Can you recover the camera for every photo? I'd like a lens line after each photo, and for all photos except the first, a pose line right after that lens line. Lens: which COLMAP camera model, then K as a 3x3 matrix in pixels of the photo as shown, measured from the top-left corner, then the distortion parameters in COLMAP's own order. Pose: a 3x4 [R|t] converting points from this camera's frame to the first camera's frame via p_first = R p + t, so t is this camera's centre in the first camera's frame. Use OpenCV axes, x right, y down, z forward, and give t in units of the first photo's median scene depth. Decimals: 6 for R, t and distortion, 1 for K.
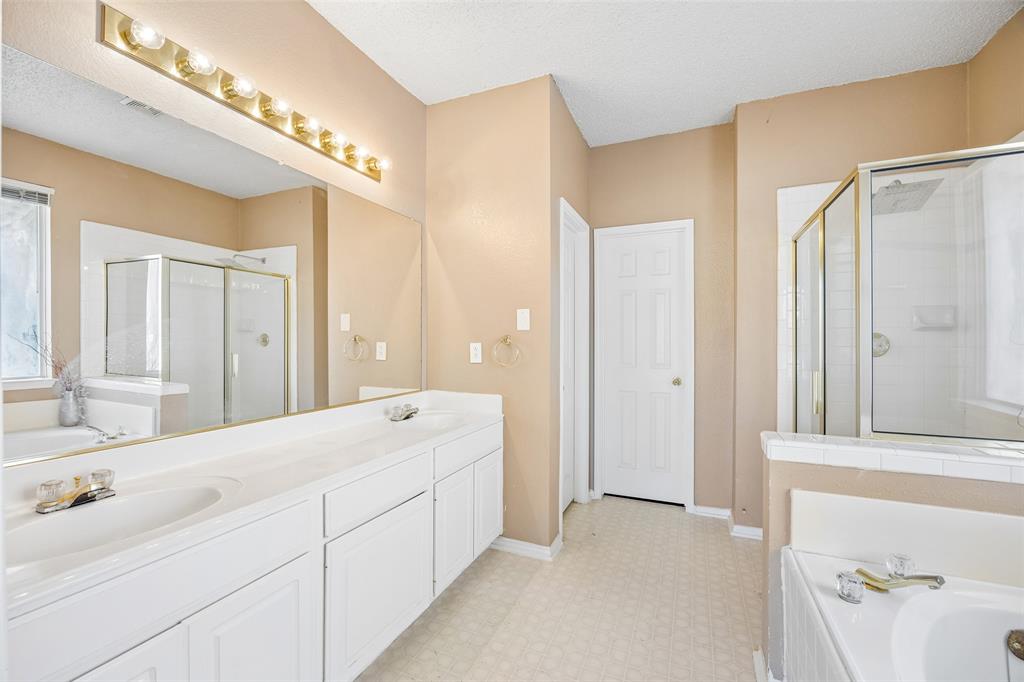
lens RADIAL K [[428.7, 0, 513.1], [0, 428.7, 342.2], [0, 0, 1]] dist [-0.010720, 0.001207]
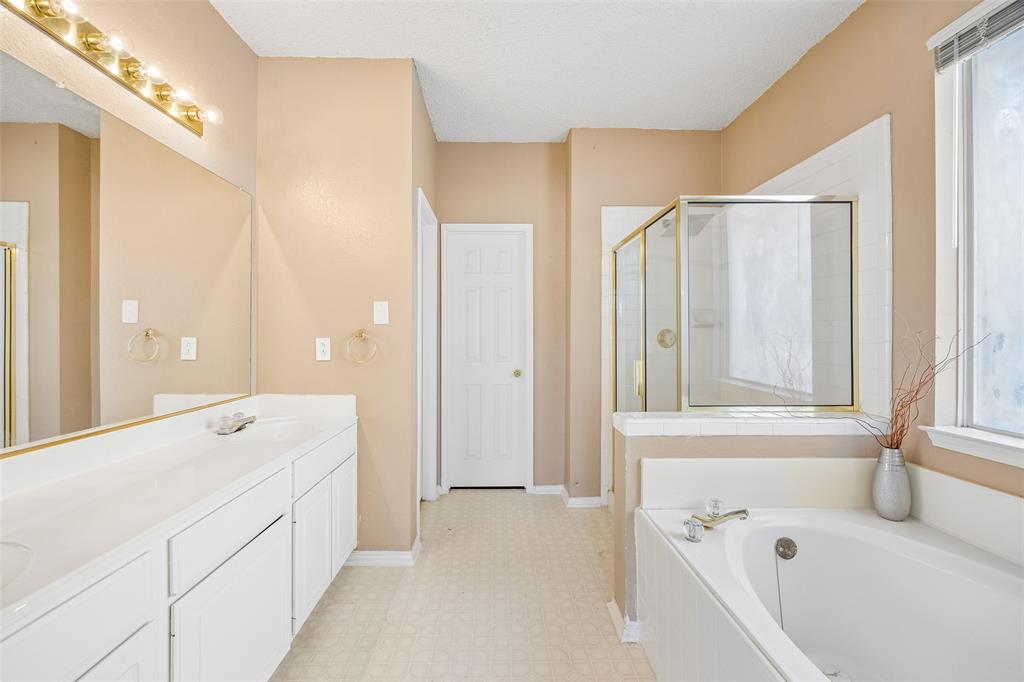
lens RADIAL K [[428.7, 0, 511.1], [0, 428.7, 335.4], [0, 0, 1]] dist [-0.010720, 0.001207]
pose [[0.907741, -0.000809, 0.419530, -0.114418], [0.002537, 0.999990, -0.003561, 0.000433], [-0.419523, 0.004297, 0.907735, 0.036428]]
